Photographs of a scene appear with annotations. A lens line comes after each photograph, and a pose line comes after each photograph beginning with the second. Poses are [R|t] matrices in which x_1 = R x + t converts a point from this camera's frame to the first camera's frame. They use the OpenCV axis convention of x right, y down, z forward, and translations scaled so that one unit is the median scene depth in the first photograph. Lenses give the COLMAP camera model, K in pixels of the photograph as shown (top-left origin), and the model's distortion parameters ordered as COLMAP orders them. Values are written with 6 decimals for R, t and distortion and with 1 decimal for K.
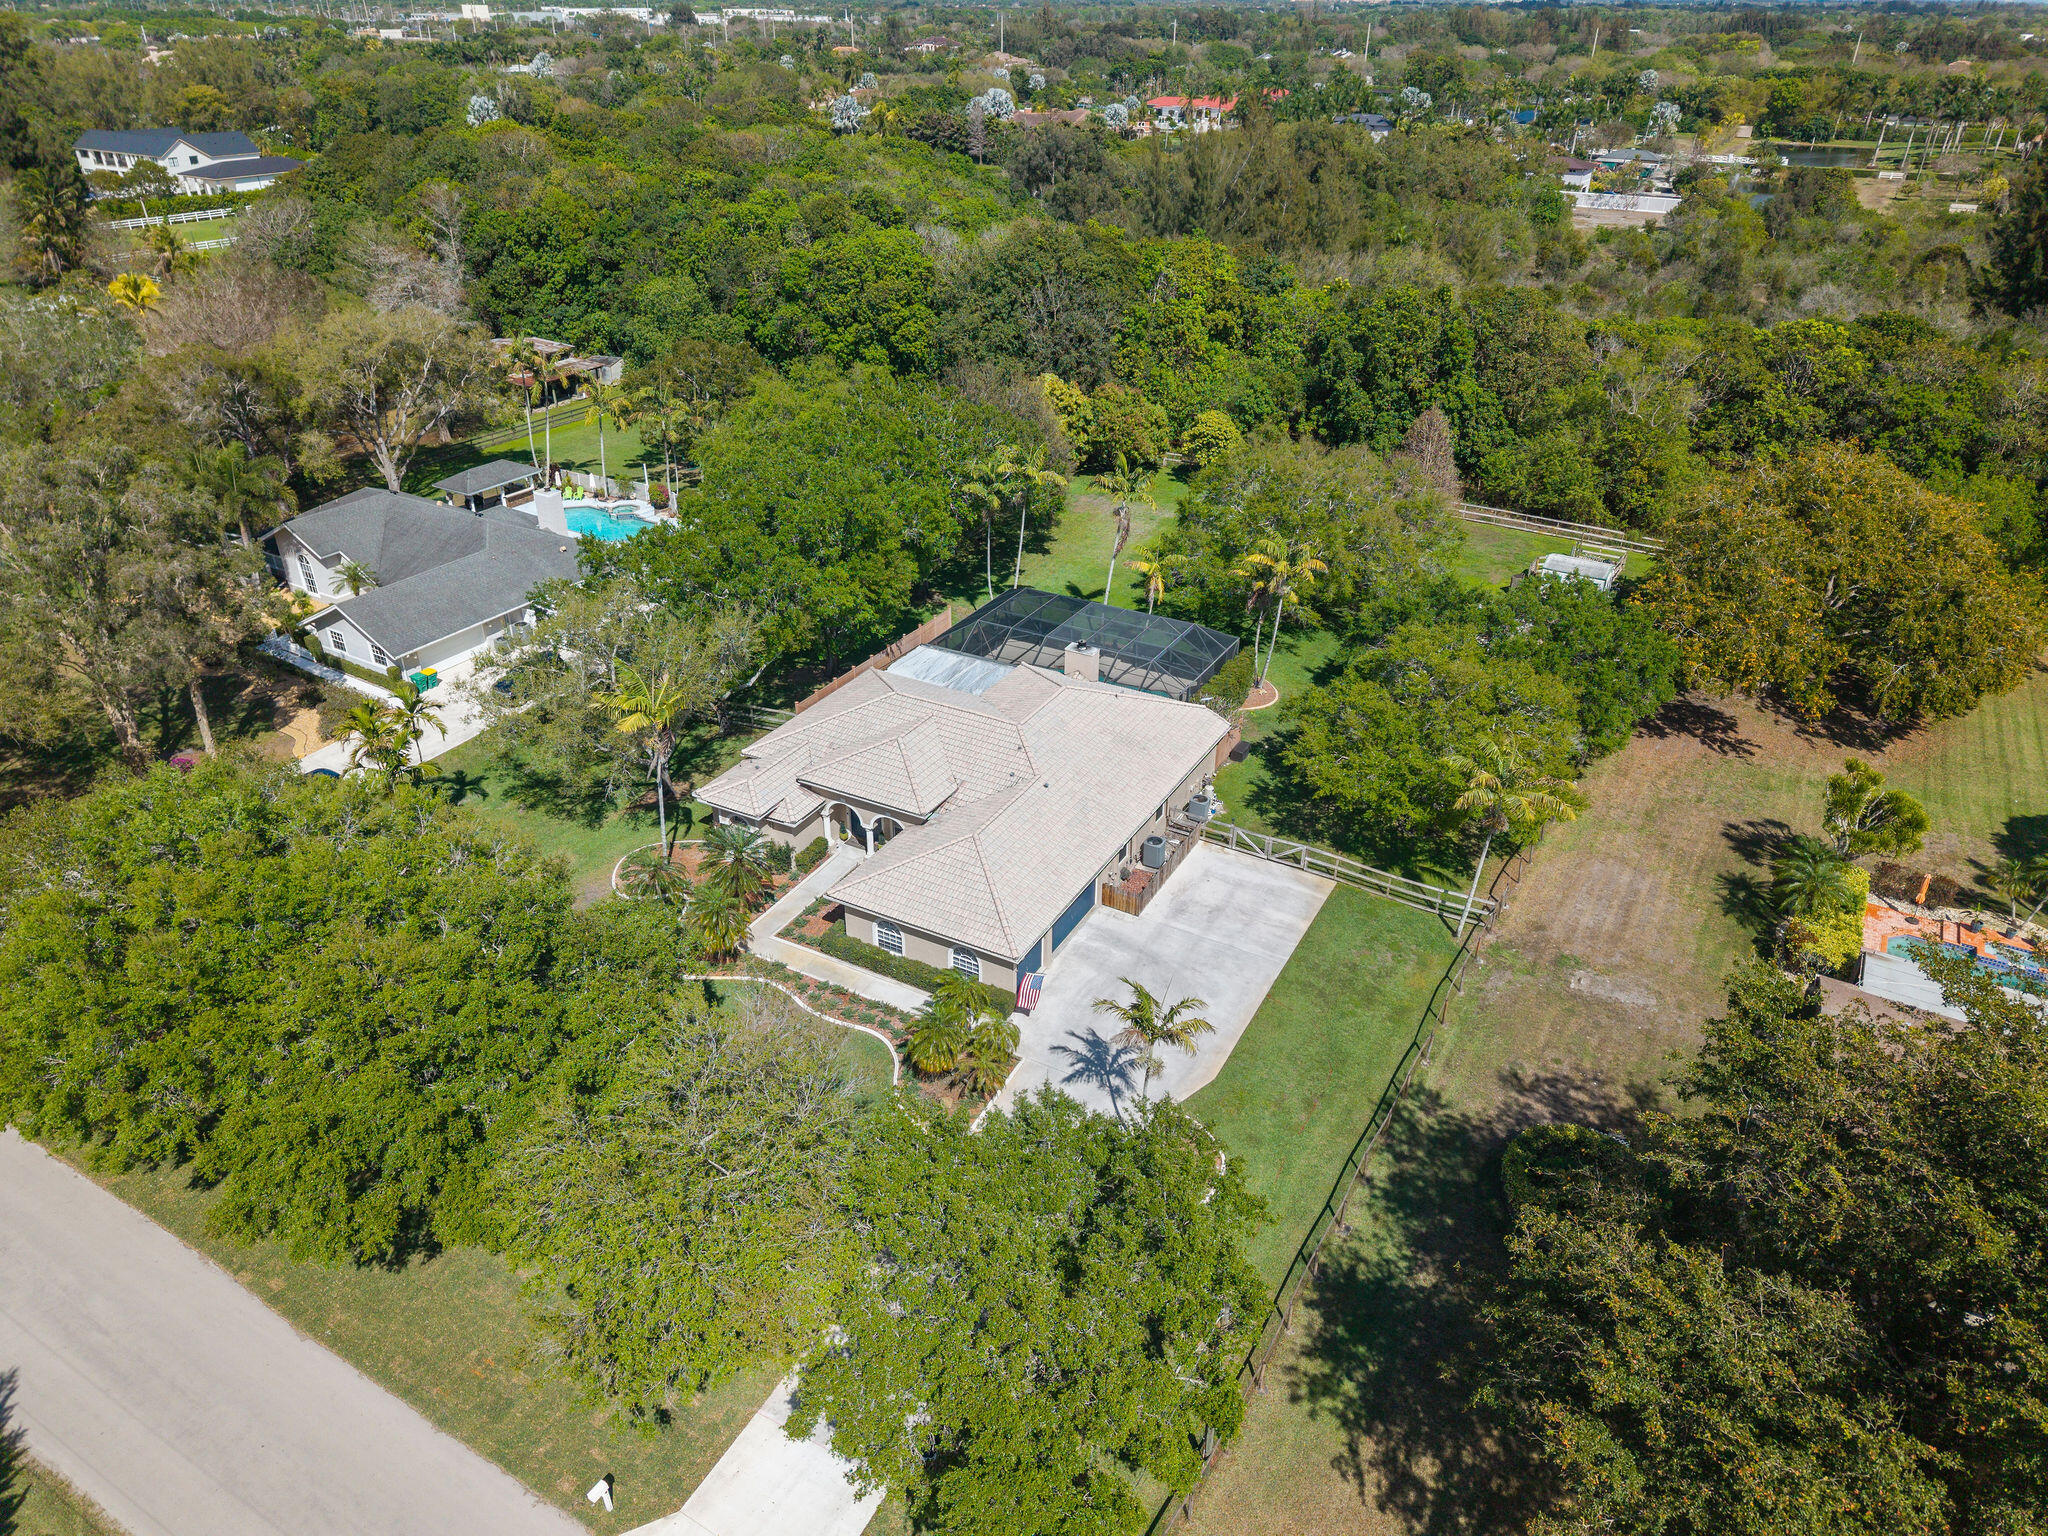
lens RADIAL K [[1375.4, 0, 1027.2], [0, 1375.4, 768.4], [0, 0, 1]] dist [0.010850, -0.012713]
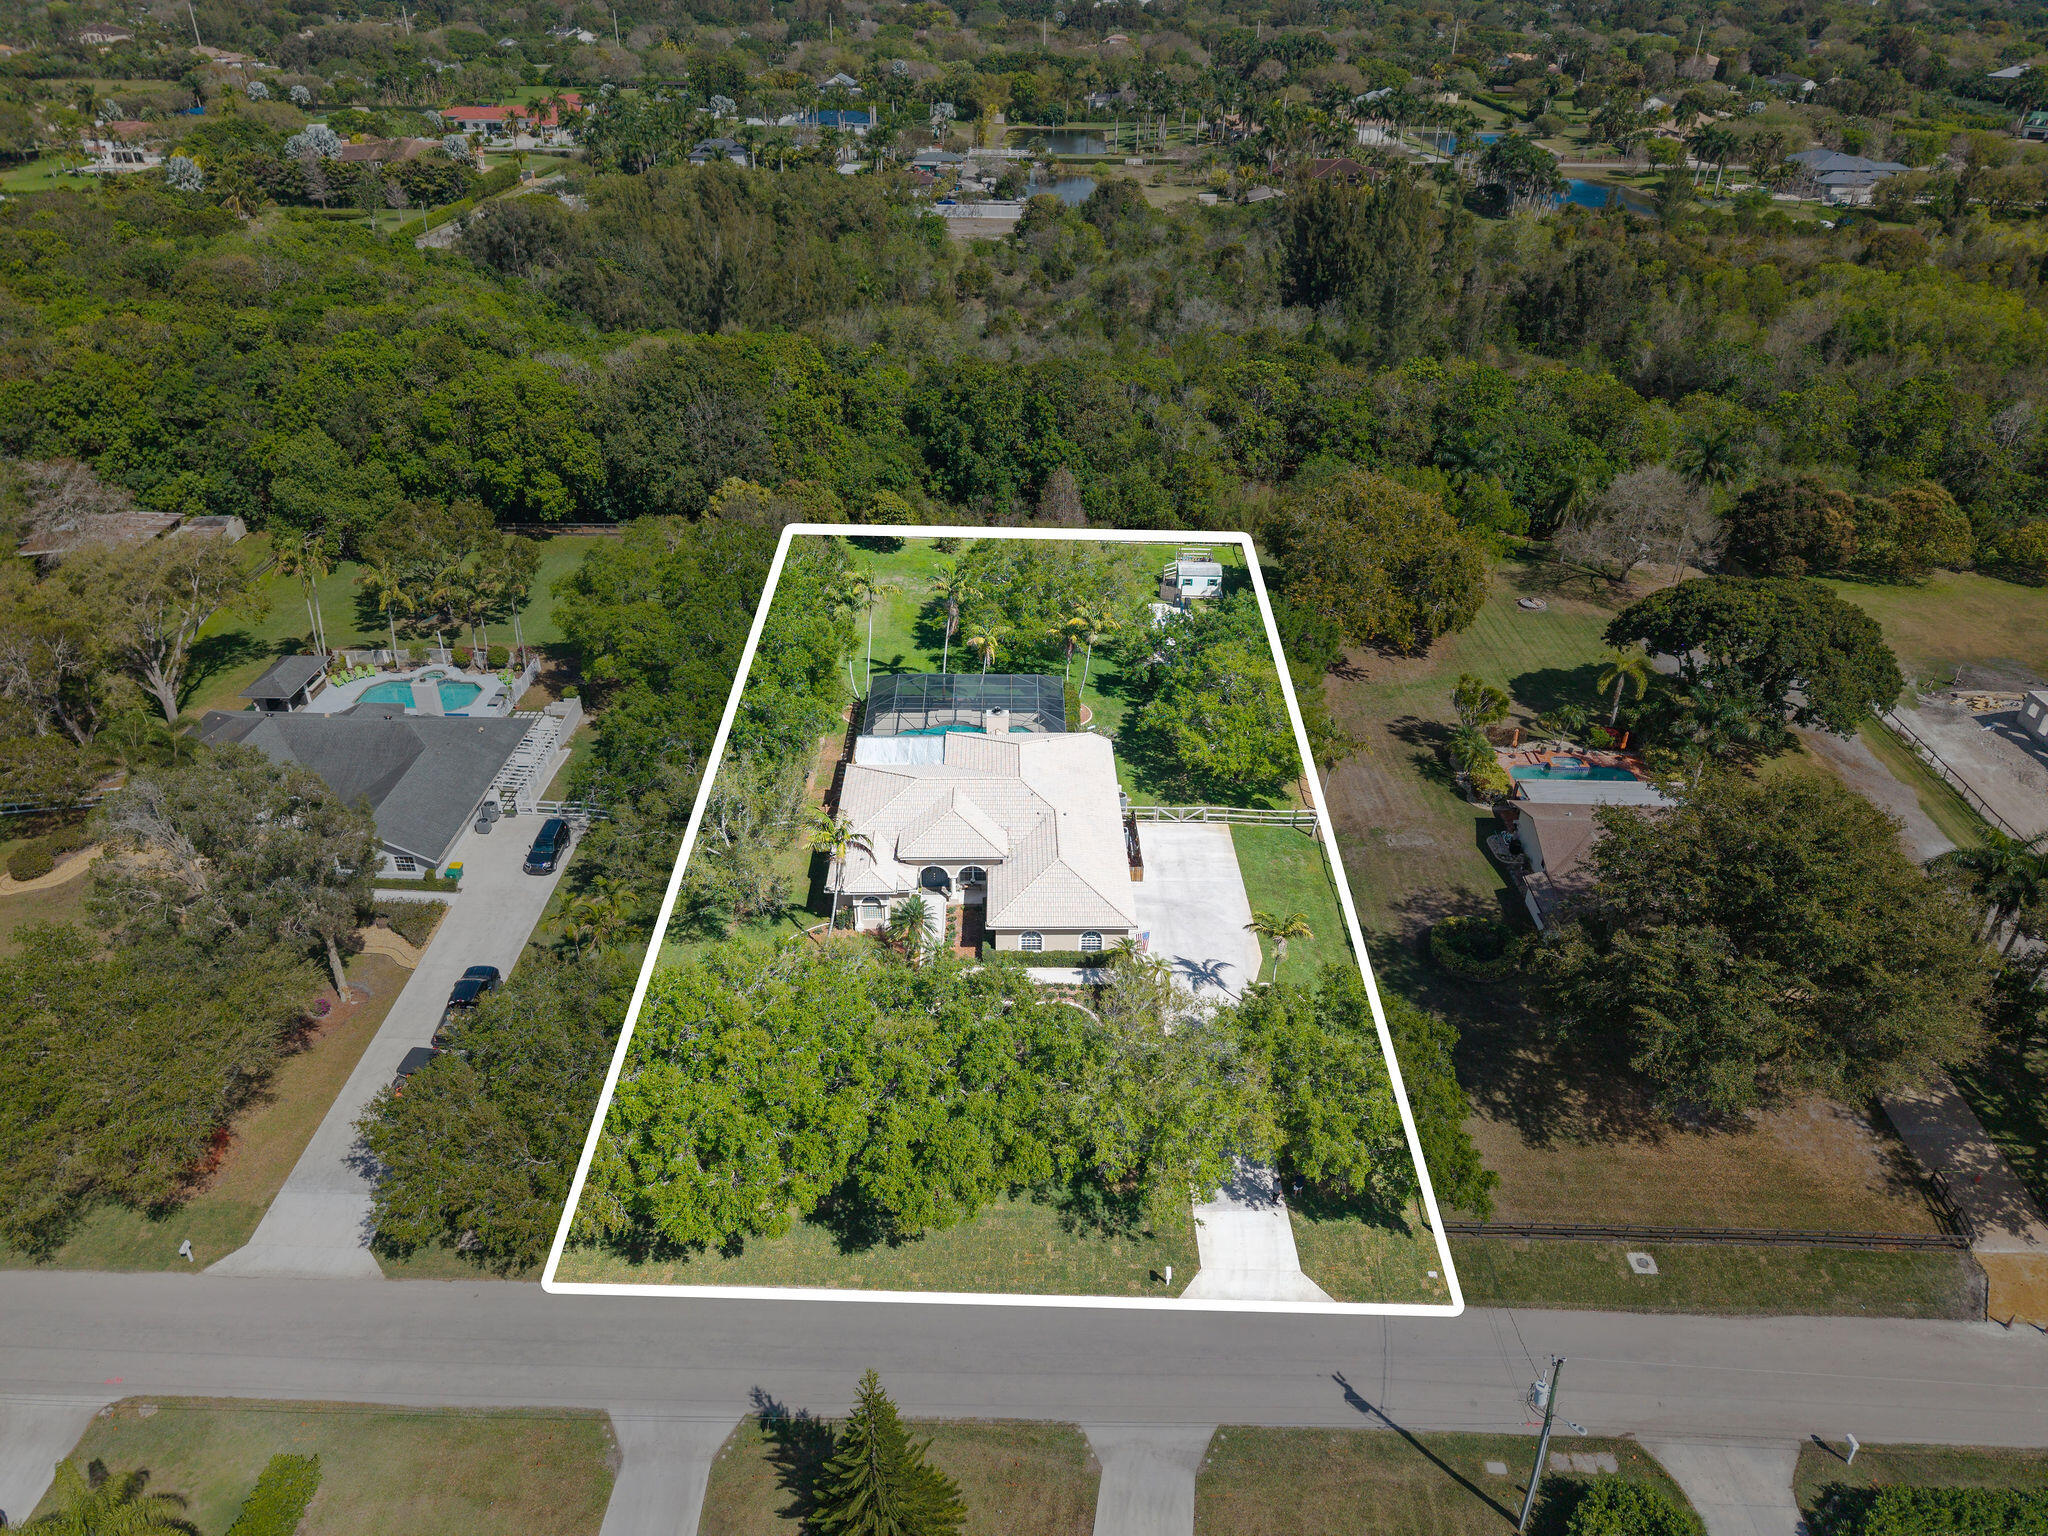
lens RADIAL K [[1375.4, 0, 1024.9], [0, 1375.4, 771.1], [0, 0, 1]] dist [0.010850, -0.012713]
pose [[0.868772, -0.254821, 0.424620, -0.504458], [0.240417, 0.966653, 0.088210, -0.136705], [-0.432938, 0.025452, 0.901065, -0.243545]]
